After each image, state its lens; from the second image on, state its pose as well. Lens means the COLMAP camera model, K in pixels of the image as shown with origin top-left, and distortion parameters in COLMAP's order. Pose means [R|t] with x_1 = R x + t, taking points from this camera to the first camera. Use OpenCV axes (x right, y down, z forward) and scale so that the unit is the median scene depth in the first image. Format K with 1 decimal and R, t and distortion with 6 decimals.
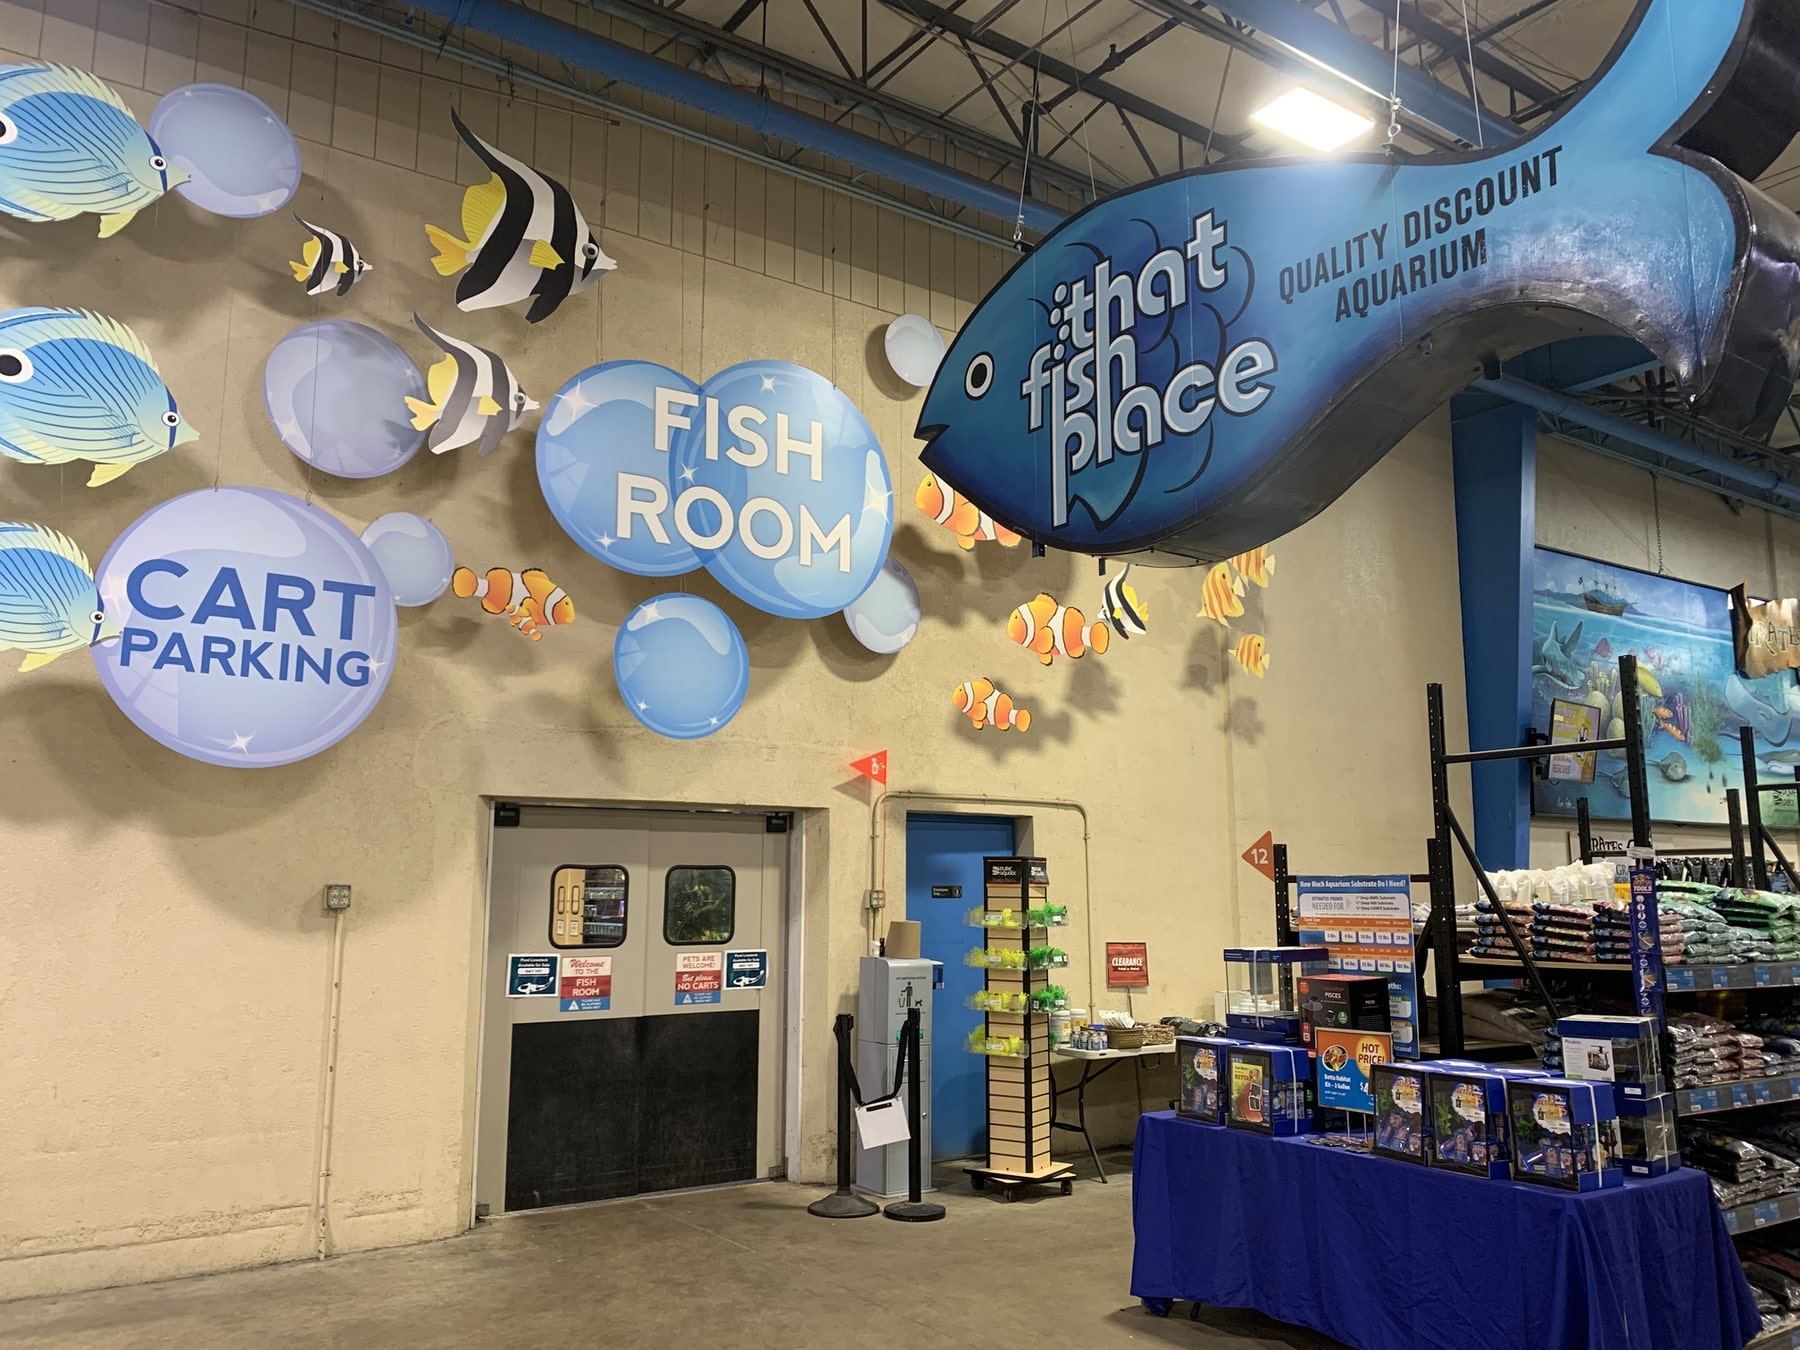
lens RADIAL K [[1384.6, 0, 900.0], [0, 1384.6, 675.0], [0, 0, 1]] dist [0.074874, -0.090667]
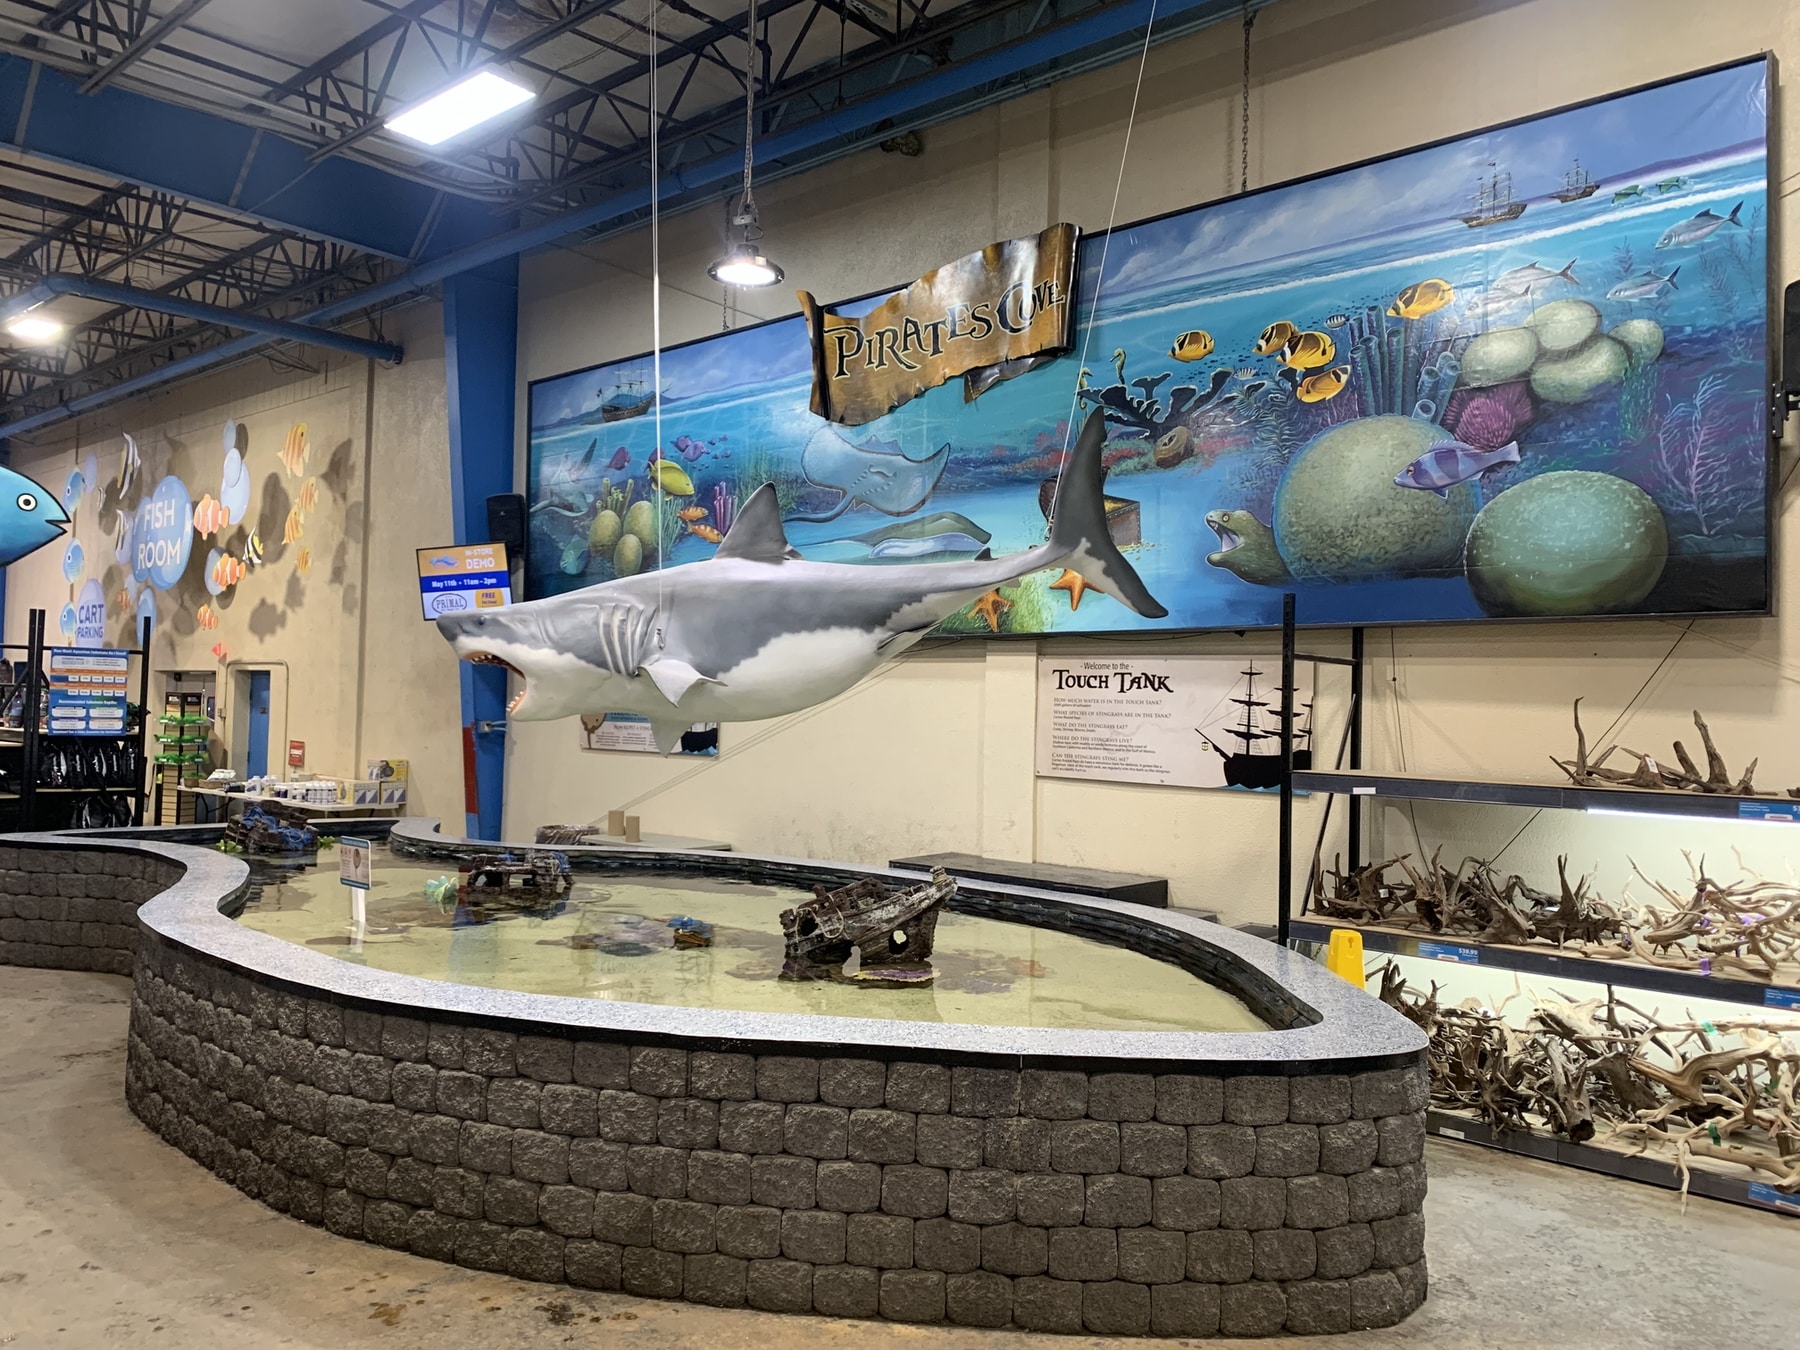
lens RADIAL K [[1384.6, 0, 900.0], [0, 1384.6, 675.0], [0, 0, 1]] dist [0.074874, -0.090667]
pose [[0.208896, -0.014567, -0.977829, 2.536844], [0.129639, 0.991477, 0.012925, 0.234720], [0.969307, -0.129465, 0.209004, 1.735019]]
